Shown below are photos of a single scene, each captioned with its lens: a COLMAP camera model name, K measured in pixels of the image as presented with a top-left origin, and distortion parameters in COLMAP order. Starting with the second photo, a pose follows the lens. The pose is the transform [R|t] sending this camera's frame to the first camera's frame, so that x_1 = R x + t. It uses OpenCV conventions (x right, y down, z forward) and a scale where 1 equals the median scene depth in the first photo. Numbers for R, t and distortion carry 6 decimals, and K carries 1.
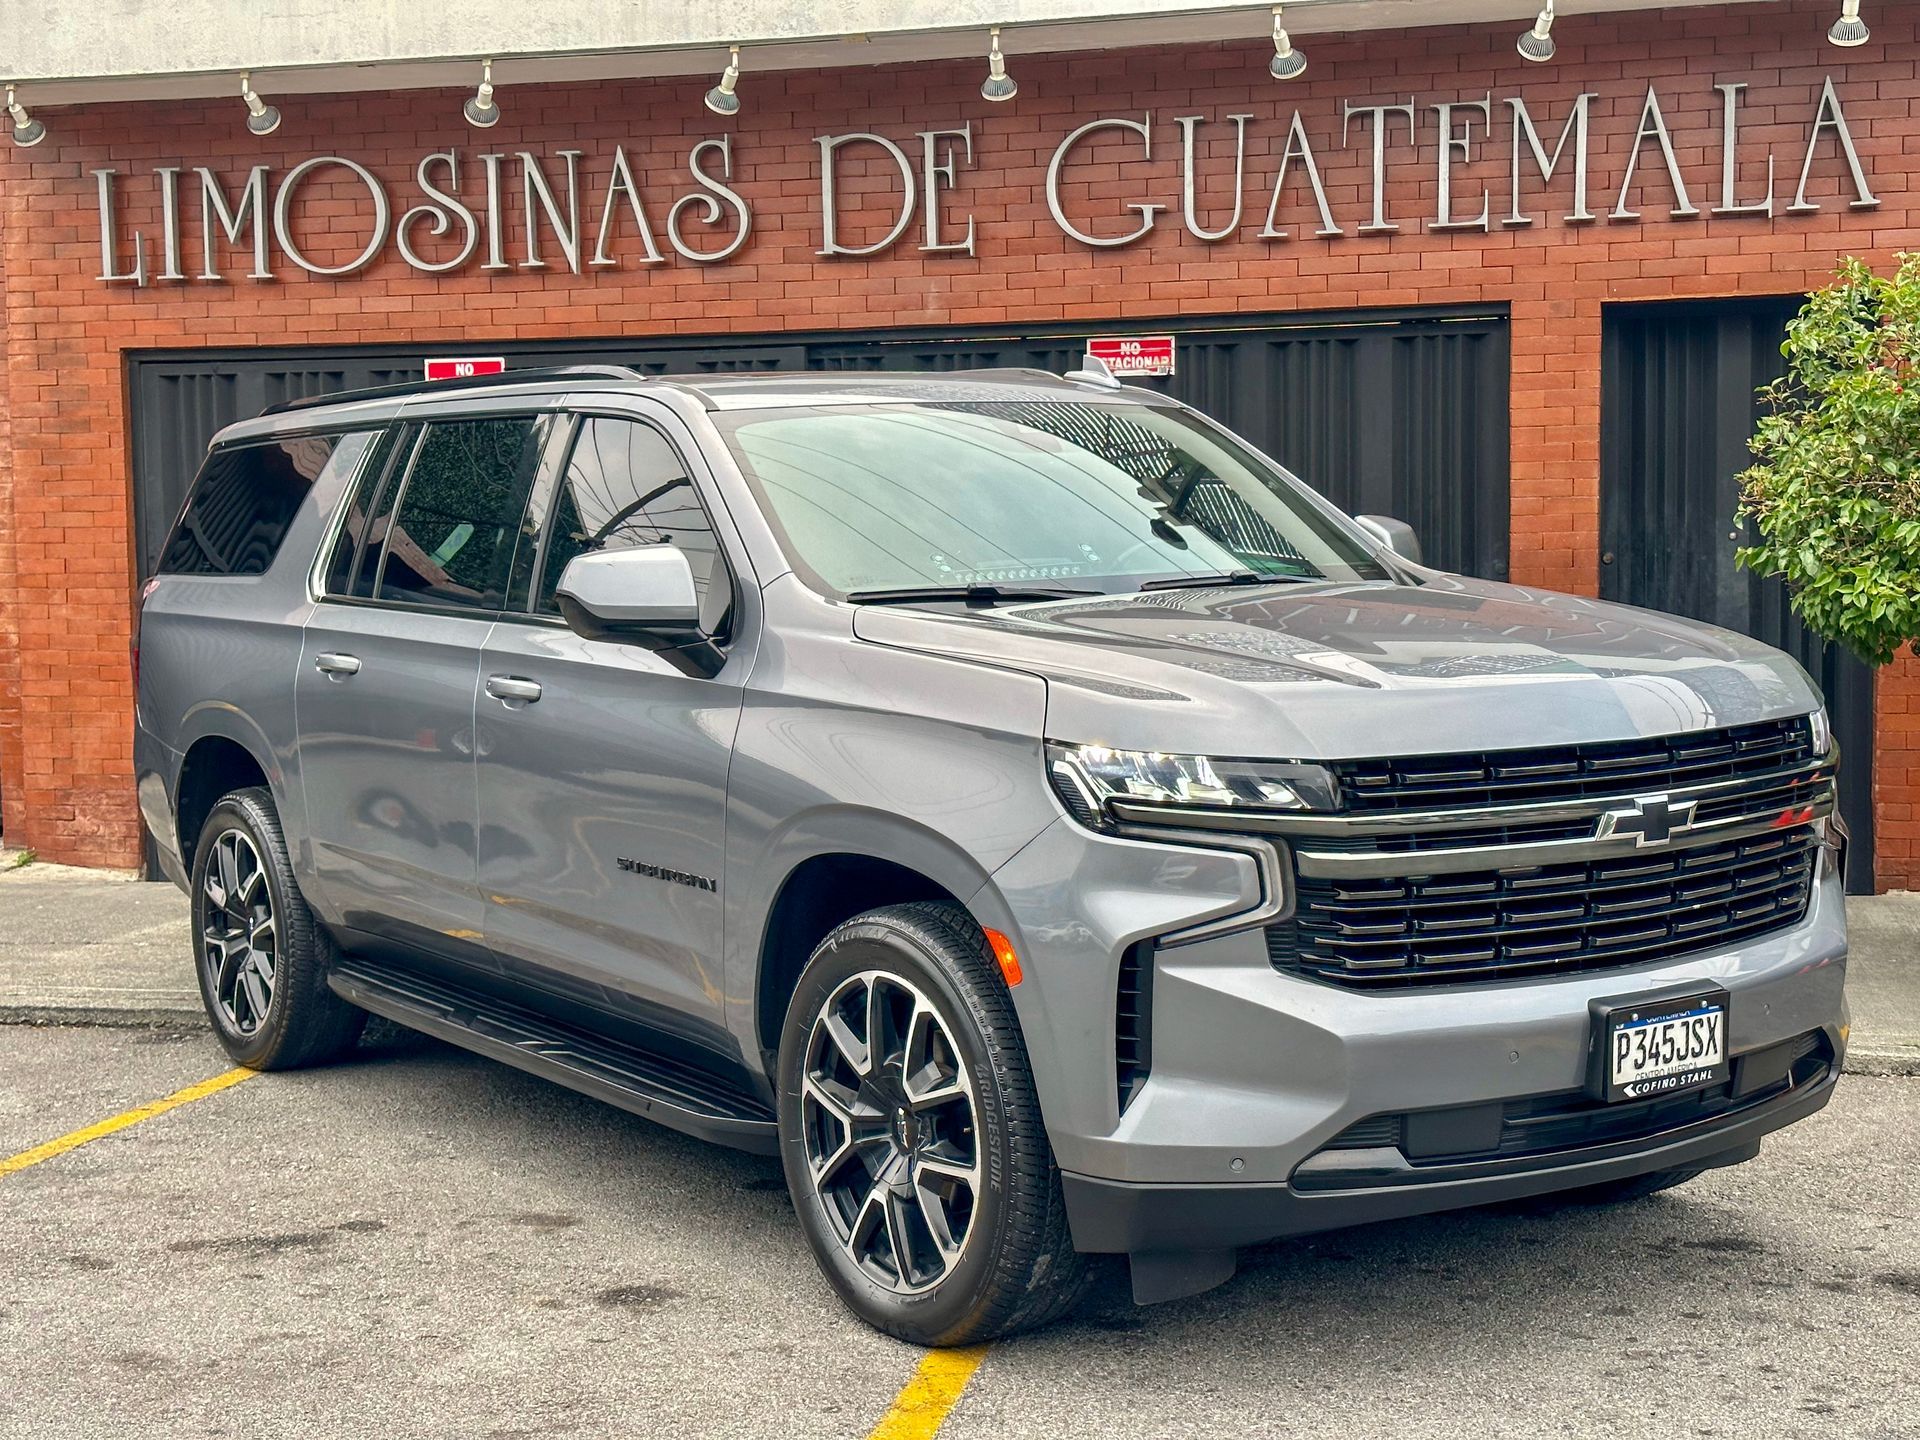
lens RADIAL K [[2678.2, 0, 954.3], [0, 2678.2, 720.1], [0, 0, 1]] dist [0.163066, -0.276440]
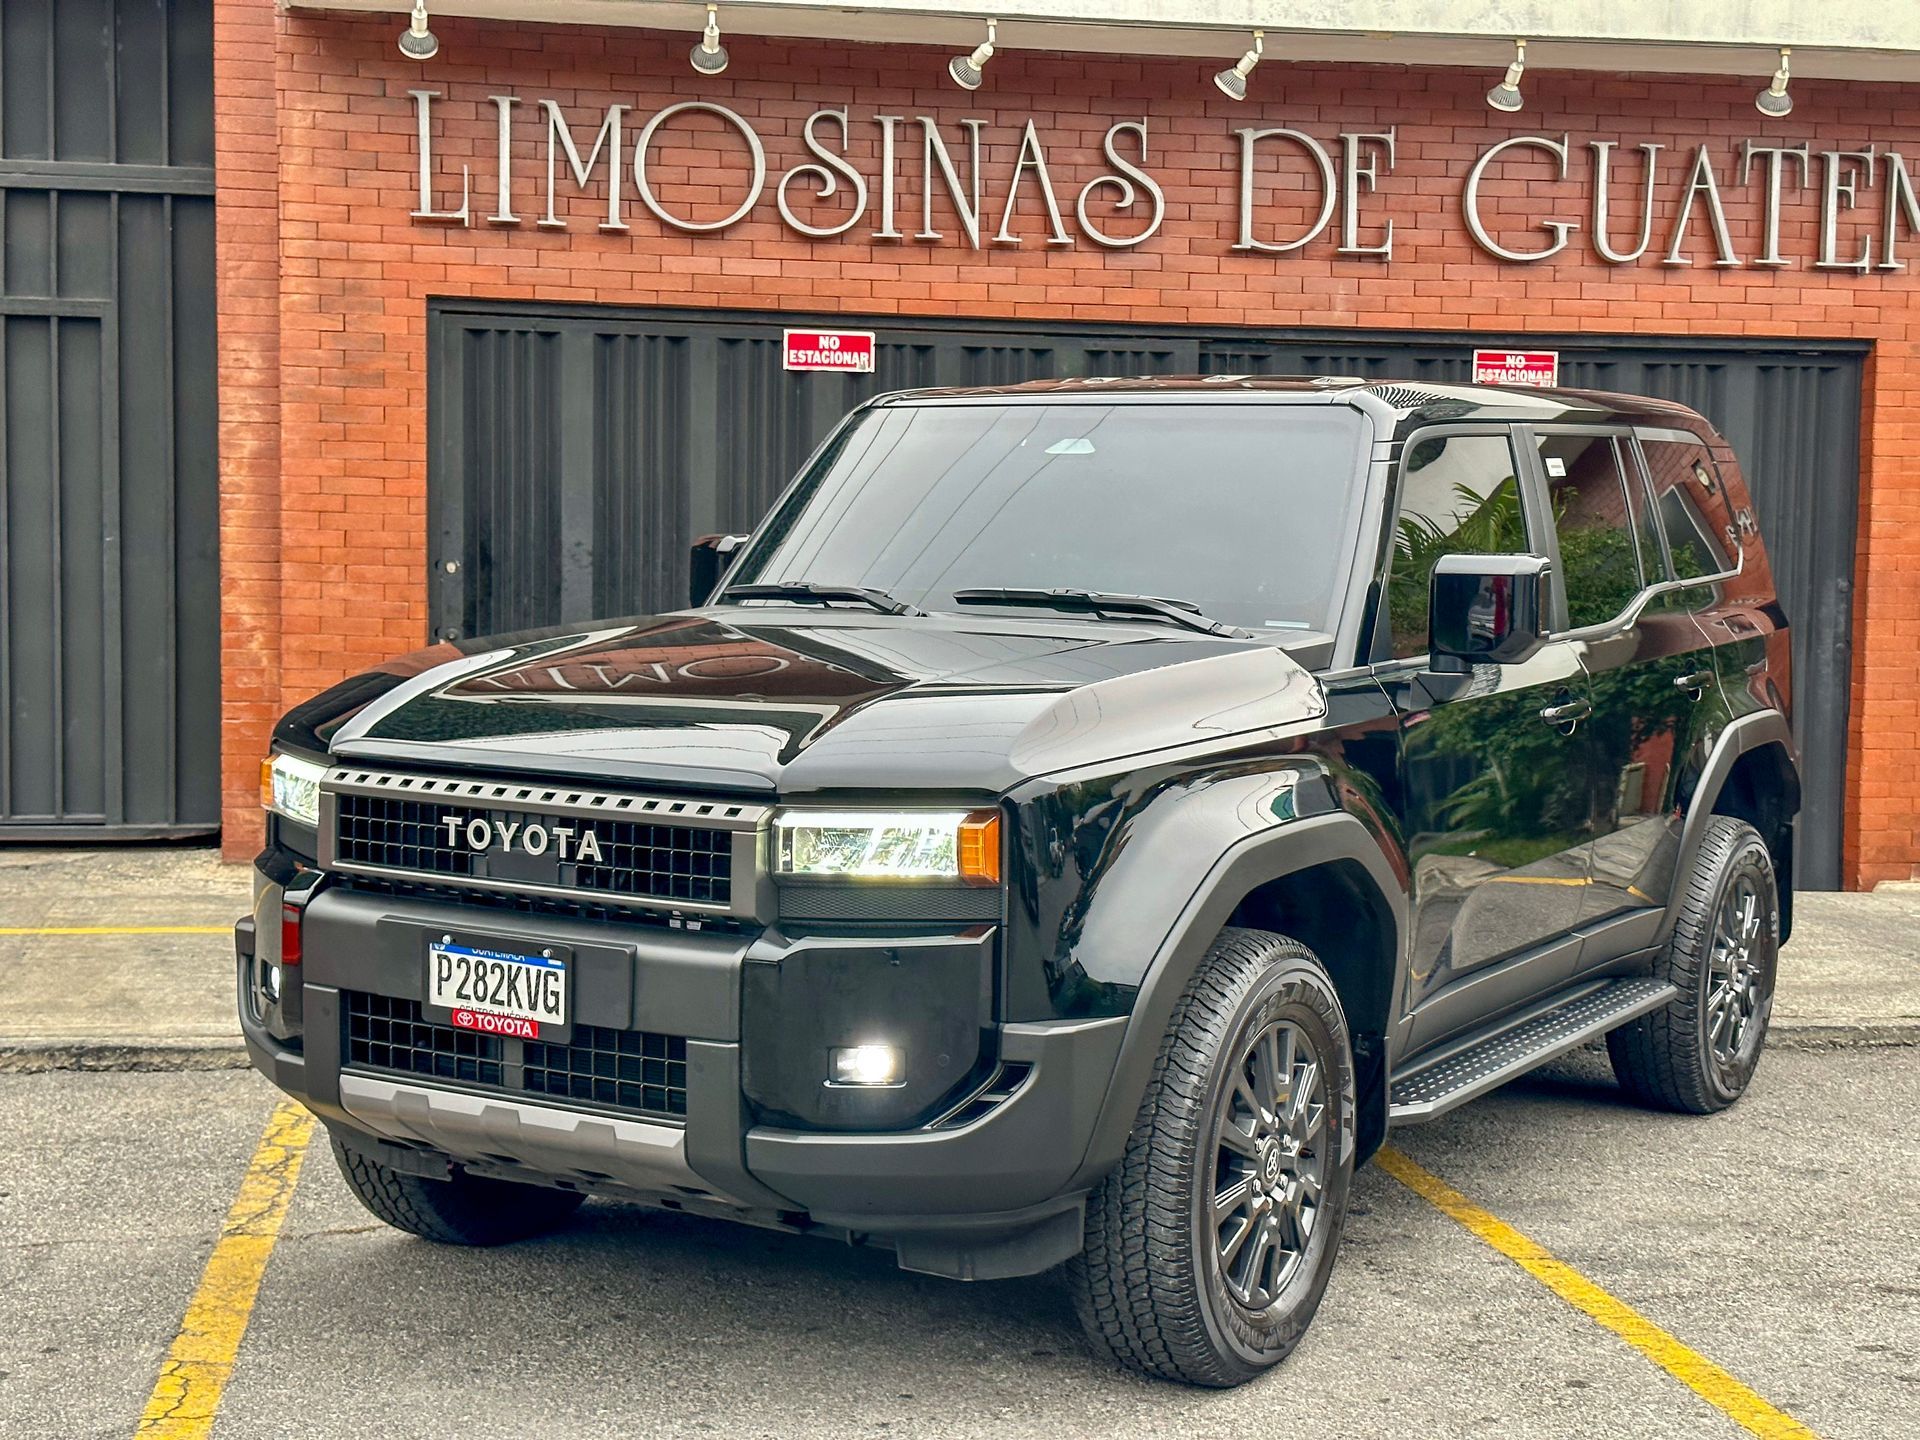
lens RADIAL K [[2678.2, 0, 954.3], [0, 2678.2, 720.1], [0, 0, 1]] dist [0.163066, -0.276440]
pose [[0.922366, 0.007900, 0.386237, -0.514620], [-0.008684, 0.999962, 0.000283, -0.000286], [-0.386220, -0.003615, 0.922400, 0.130171]]
